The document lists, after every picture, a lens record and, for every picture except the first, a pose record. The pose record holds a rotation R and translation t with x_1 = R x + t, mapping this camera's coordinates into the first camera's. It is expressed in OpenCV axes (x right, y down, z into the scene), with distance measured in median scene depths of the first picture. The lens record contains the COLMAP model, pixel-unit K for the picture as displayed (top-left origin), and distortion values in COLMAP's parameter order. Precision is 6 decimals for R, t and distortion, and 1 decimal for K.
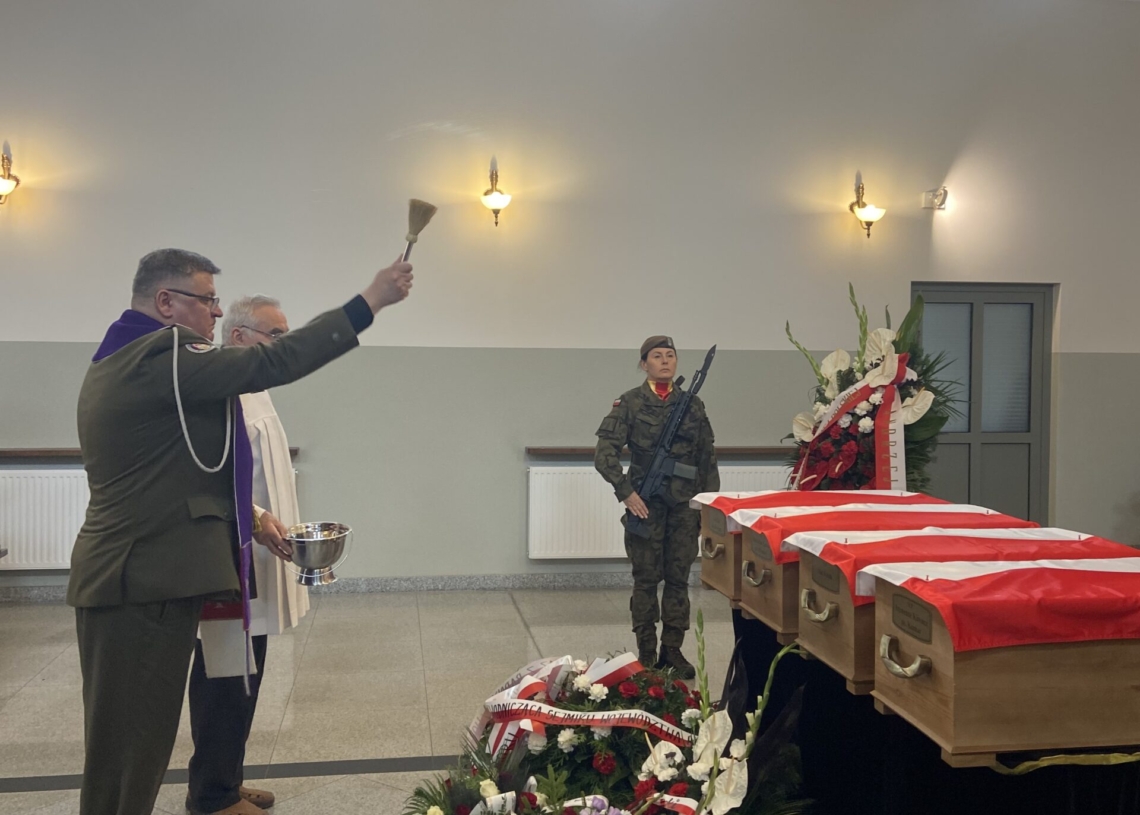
lens RADIAL K [[1124.6, 0, 558.7], [0, 1124.6, 406.5], [0, 0, 1]] dist [0.146964, -0.233613]
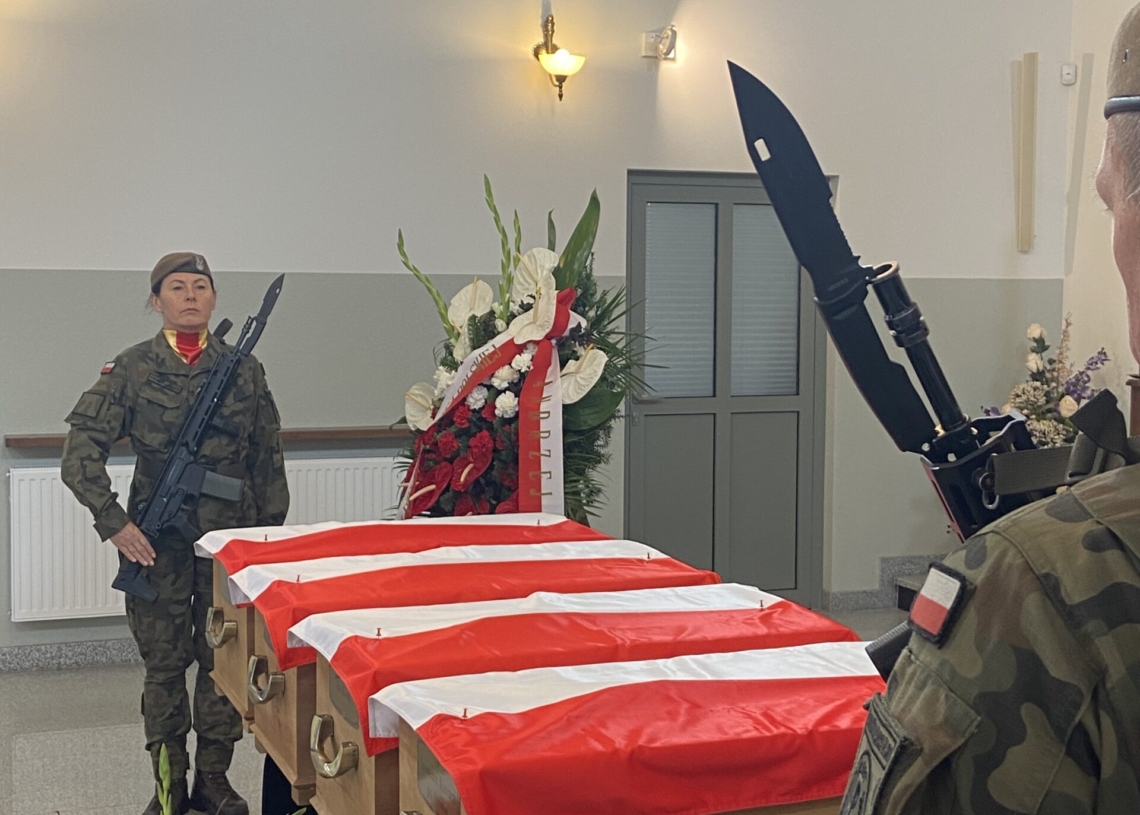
lens RADIAL K [[1689.3, 0, 584.0], [0, 1689.3, 412.2], [0, 0, 1]] dist [0.124489, 0.010961]
pose [[0.972498, -0.014956, 0.232430, 0.091470], [0.005716, 0.999168, 0.040377, -0.016000], [-0.232841, -0.037938, 0.971775, 0.084690]]
